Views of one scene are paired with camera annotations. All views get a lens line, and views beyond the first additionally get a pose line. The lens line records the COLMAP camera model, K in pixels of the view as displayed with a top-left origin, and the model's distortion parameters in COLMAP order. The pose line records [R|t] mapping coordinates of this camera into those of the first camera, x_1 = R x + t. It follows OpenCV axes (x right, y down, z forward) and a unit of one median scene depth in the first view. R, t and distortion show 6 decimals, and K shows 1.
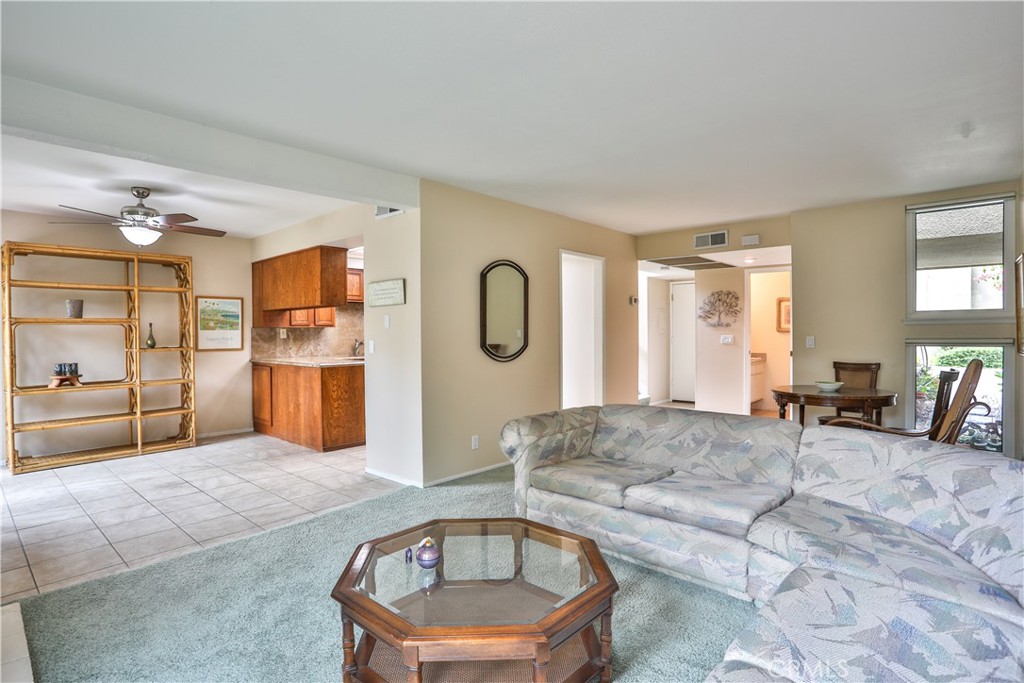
lens RADIAL K [[523.3, 0, 511.6], [0, 523.3, 340.4], [0, 0, 1]] dist [-0.047171, 0.011138]
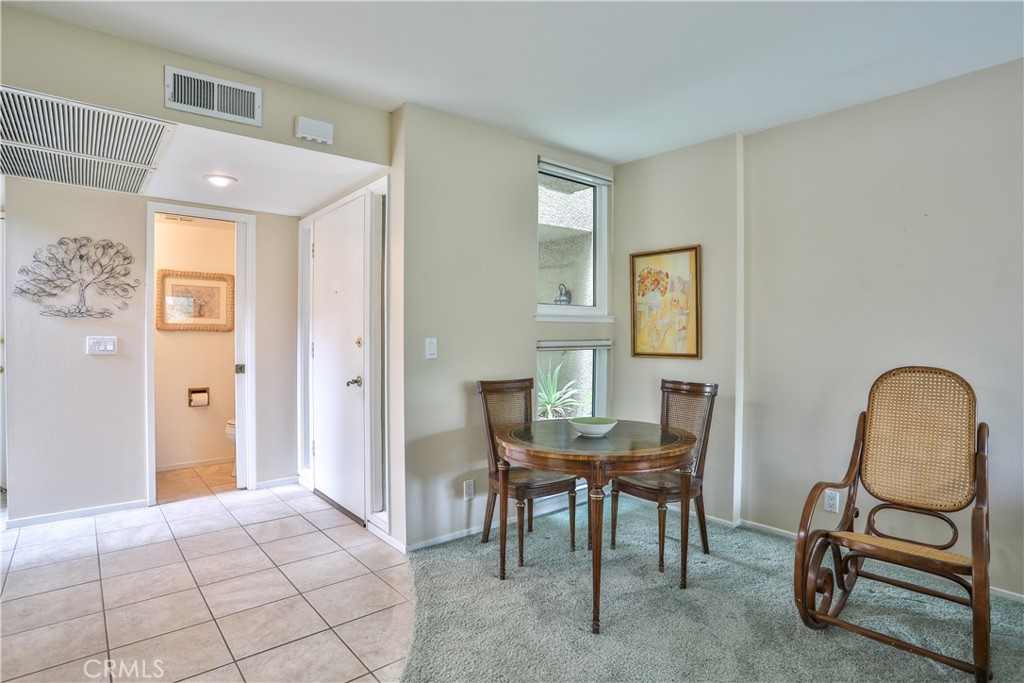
lens RADIAL K [[523.3, 0, 507.5], [0, 523.3, 337.7], [0, 0, 1]] dist [-0.047171, 0.011138]
pose [[0.137985, 0.015959, 0.990306, 0.020416], [0.009035, 0.999808, -0.017371, 0.002222], [-0.990393, 0.011344, 0.137815, 0.586983]]
